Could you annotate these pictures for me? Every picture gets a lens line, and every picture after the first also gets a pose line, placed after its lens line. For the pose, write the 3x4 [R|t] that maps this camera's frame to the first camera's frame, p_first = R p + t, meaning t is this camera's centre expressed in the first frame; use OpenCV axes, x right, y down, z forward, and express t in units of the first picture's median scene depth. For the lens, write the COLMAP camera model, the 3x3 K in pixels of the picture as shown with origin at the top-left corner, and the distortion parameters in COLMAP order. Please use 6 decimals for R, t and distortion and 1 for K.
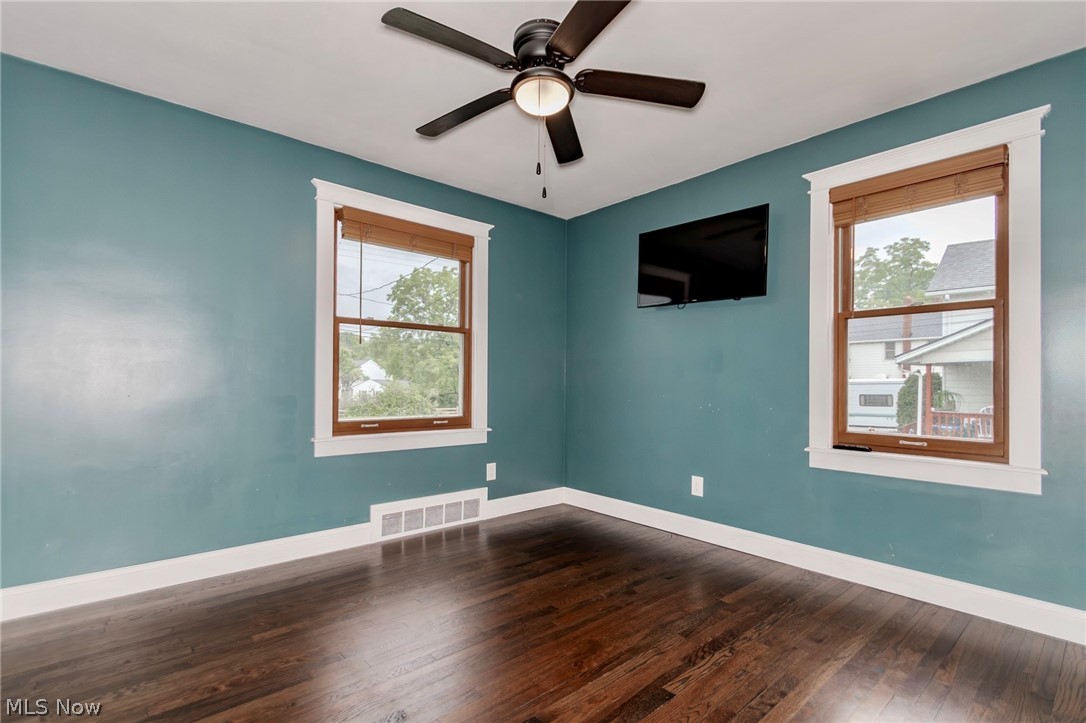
lens RADIAL K [[505.8, 0, 541.9], [0, 505.8, 375.8], [0, 0, 1]] dist [0.001235, 0.000169]
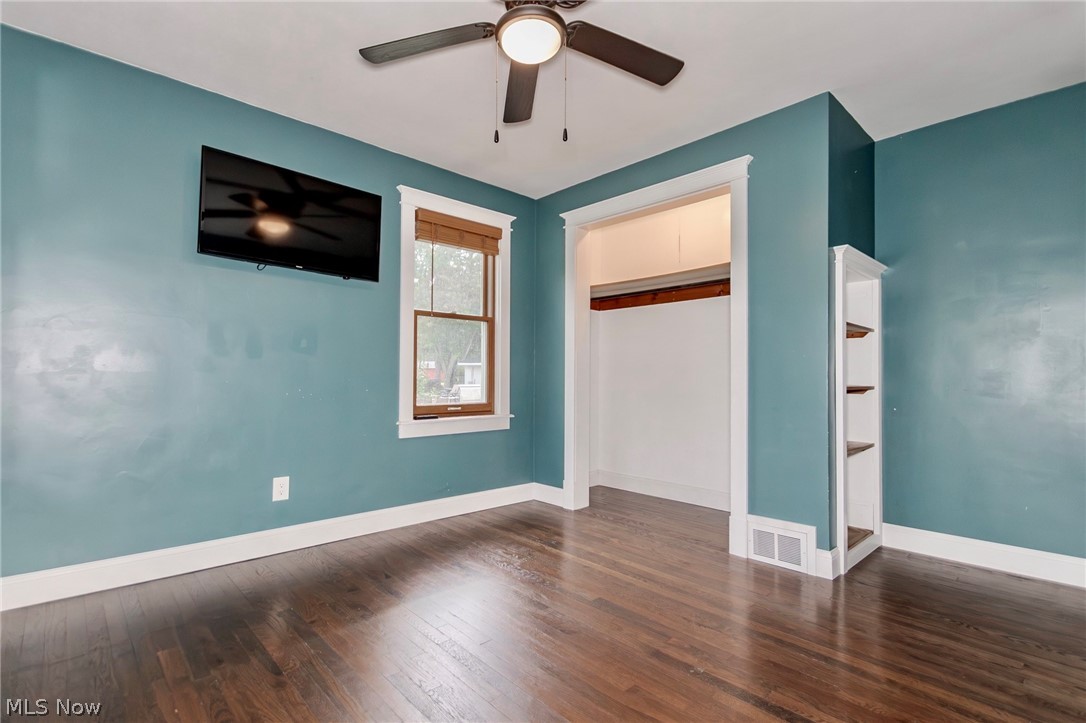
lens RADIAL K [[502.0, 0, 540.6], [0, 502.0, 368.8], [0, 0, 1]] dist [0.003044, 0.000145]
pose [[-0.026568, 0.008371, 0.999612, -0.550940], [-0.016775, 0.999820, -0.008819, 0.022149], [-0.999506, -0.017003, -0.026423, 0.622082]]
